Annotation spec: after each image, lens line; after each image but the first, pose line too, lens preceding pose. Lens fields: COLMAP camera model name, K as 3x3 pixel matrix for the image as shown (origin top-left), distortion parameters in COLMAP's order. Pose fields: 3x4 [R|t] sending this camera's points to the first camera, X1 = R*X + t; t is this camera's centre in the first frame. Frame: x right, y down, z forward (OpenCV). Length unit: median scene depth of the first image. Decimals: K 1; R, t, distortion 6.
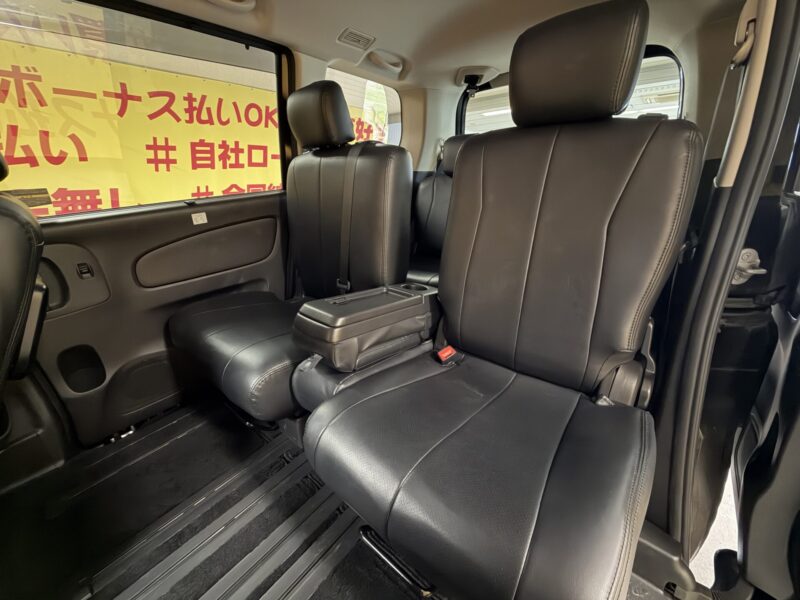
lens RADIAL K [[354.0, 0, 418.7], [0, 354.0, 295.8], [0, 0, 1]] dist [-0.000921, -0.001162]
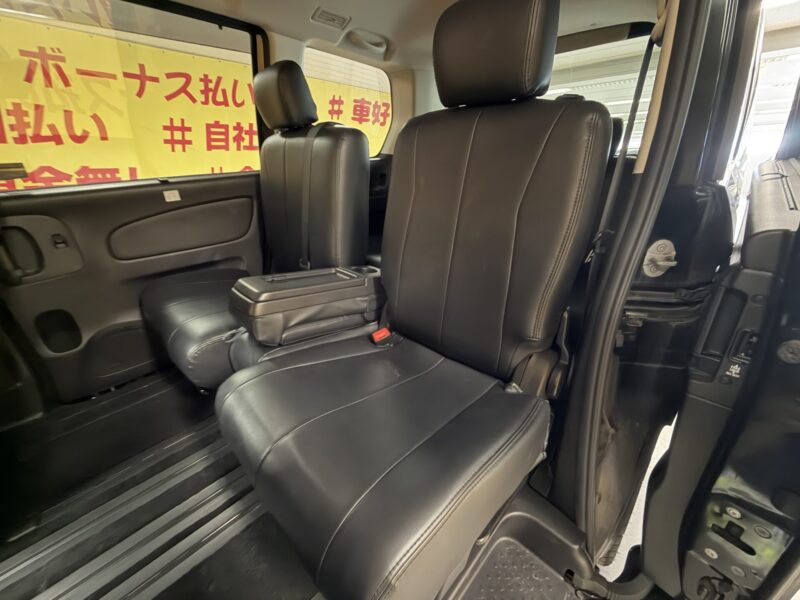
lens RADIAL K [[354.0, 0, 404.2], [0, 354.0, 298.5], [0, 0, 1]] dist [-0.000921, -0.001162]
pose [[0.996415, 0.047921, -0.069724, 0.182152], [-0.044951, 0.998039, 0.043565, 0.009385], [0.071675, -0.040275, 0.996615, -0.007151]]
